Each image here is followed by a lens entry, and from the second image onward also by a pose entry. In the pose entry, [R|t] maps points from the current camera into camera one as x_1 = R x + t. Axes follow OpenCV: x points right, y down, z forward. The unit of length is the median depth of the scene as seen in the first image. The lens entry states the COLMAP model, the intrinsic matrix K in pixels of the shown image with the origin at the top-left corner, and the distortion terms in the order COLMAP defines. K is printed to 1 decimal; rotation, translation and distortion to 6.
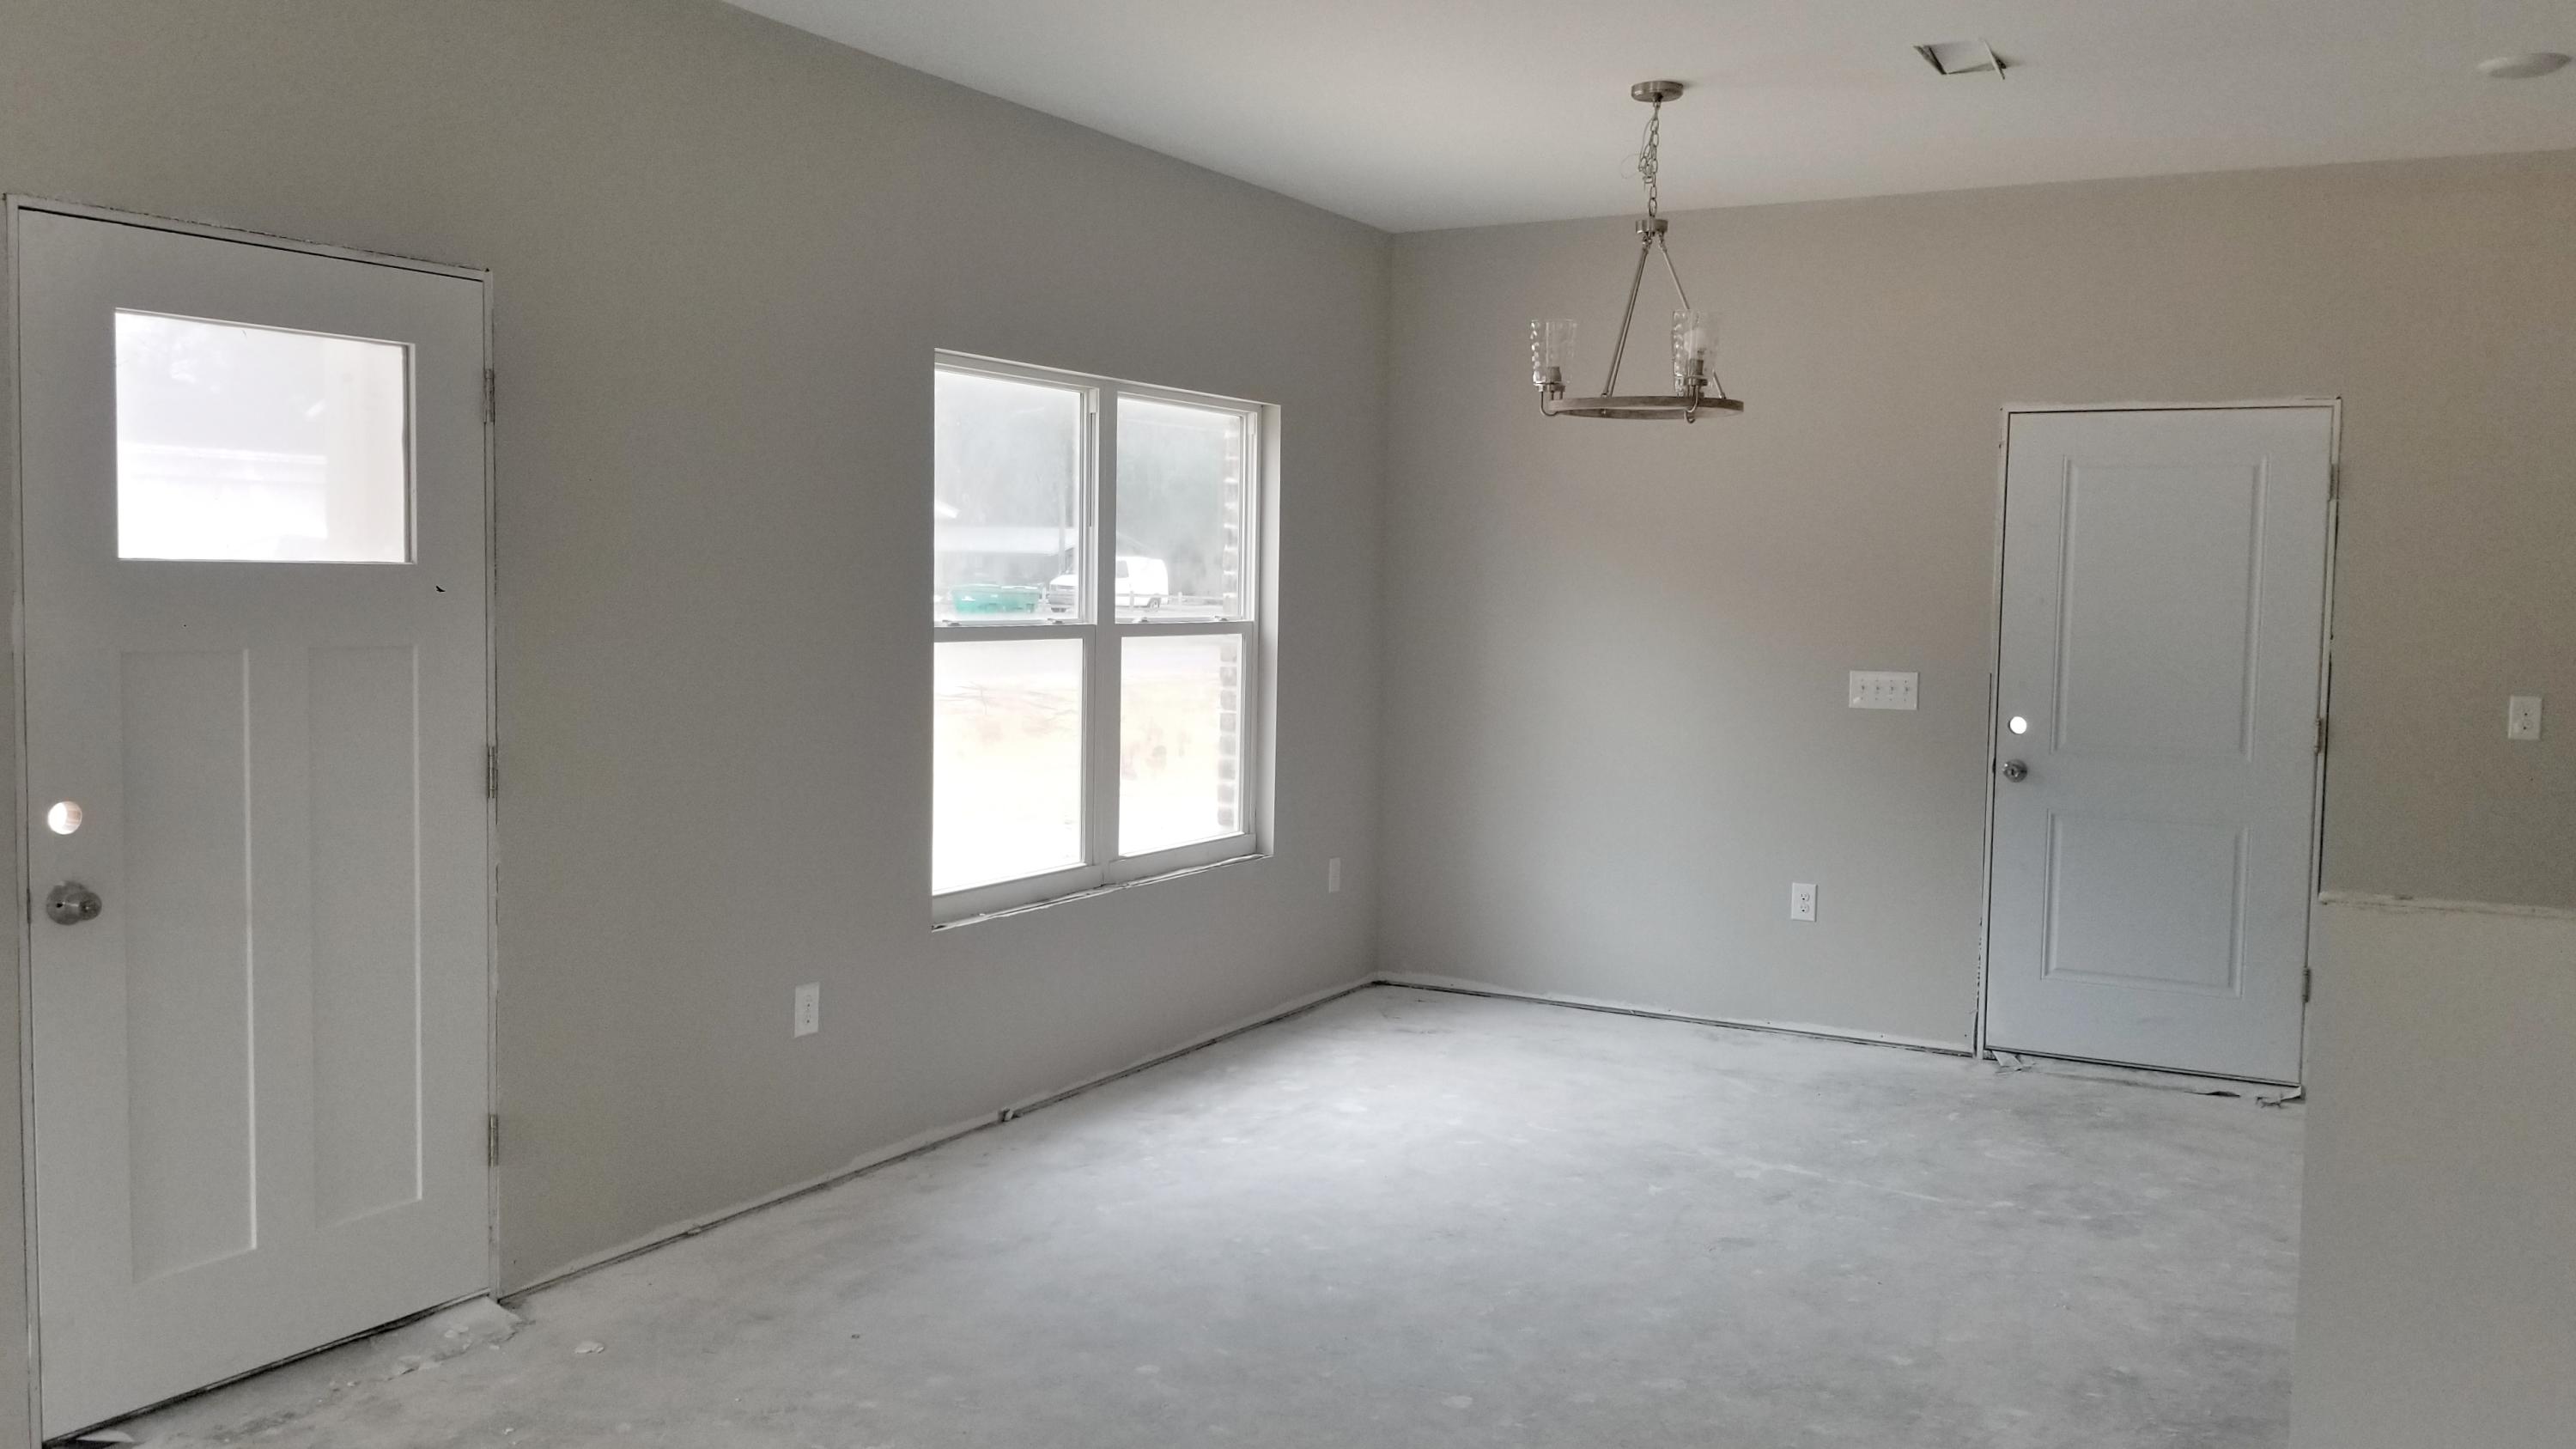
lens RADIAL K [[2150.7, 0, 1289.7], [0, 2150.7, 721.6], [0, 0, 1]] dist [0.037609, -0.008245]
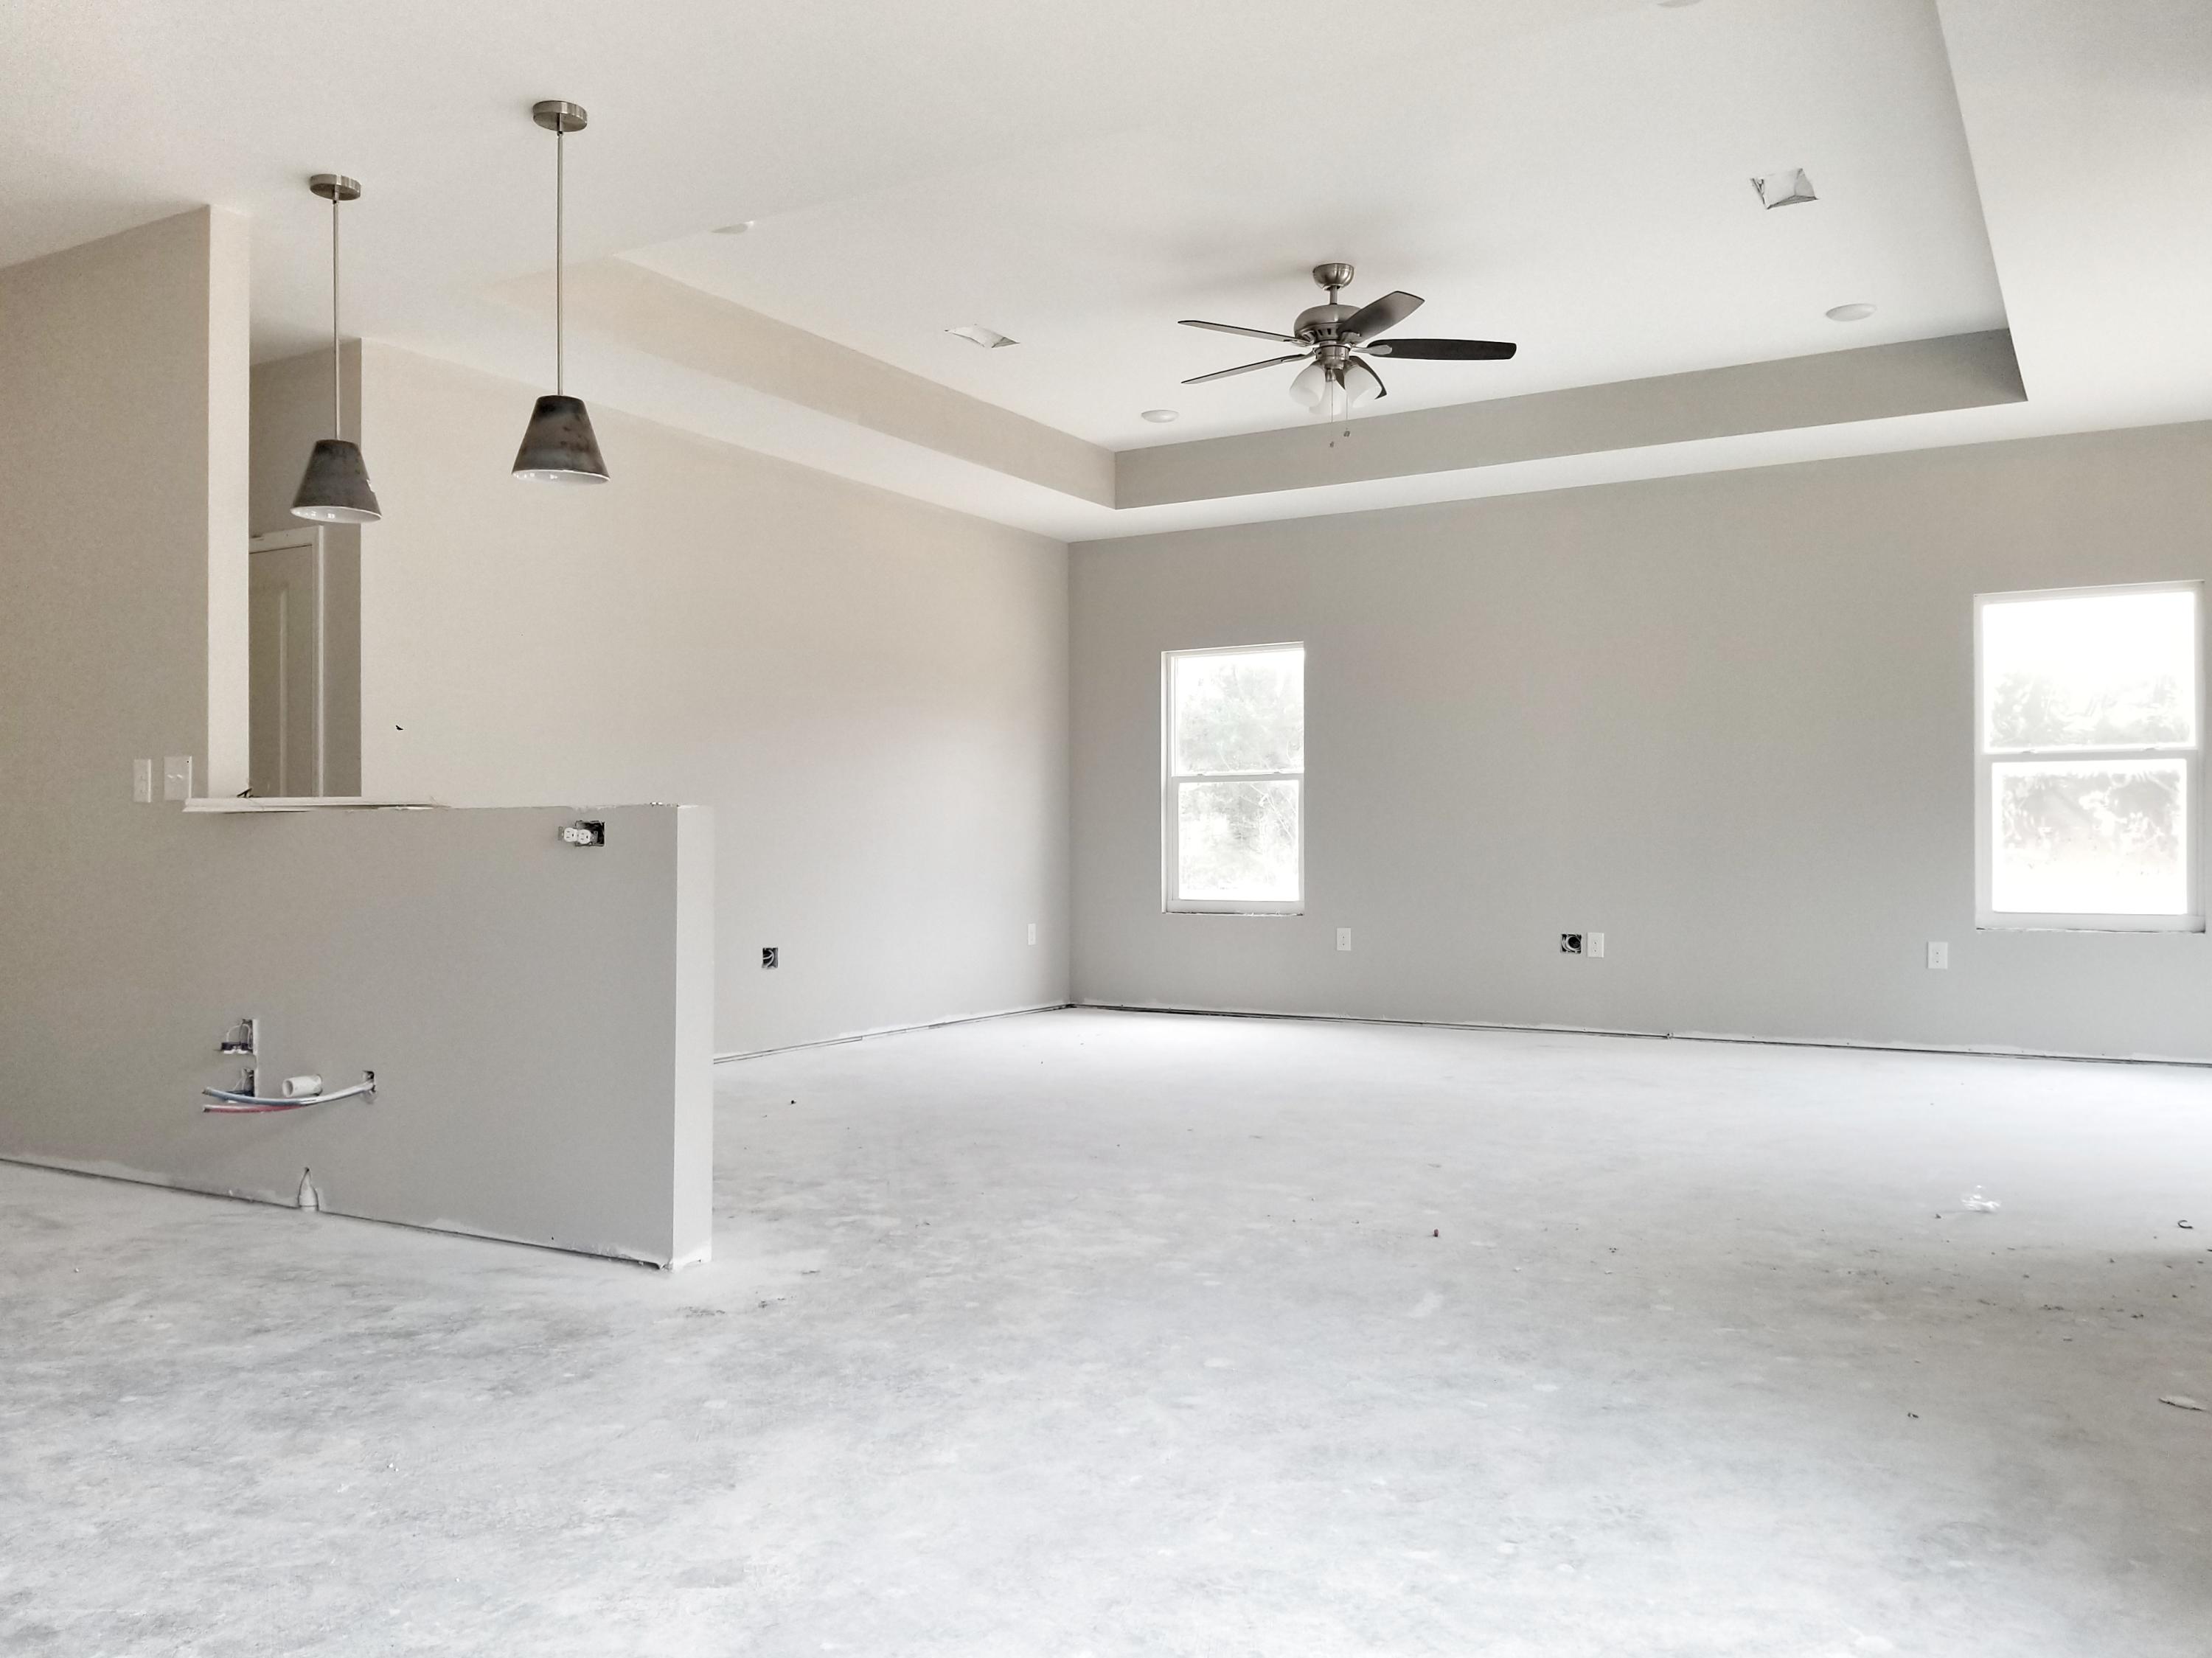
lens RADIAL K [[1812.5, 0, 1105.0], [0, 1812.5, 833.0], [0, 0, 1]] dist [0.052768, -0.050187]
pose [[-0.999611, -0.015361, 0.023265, 0.110840], [-0.013888, 0.997968, 0.062183, 0.011081], [-0.024173, 0.061836, -0.997794, 1.767837]]
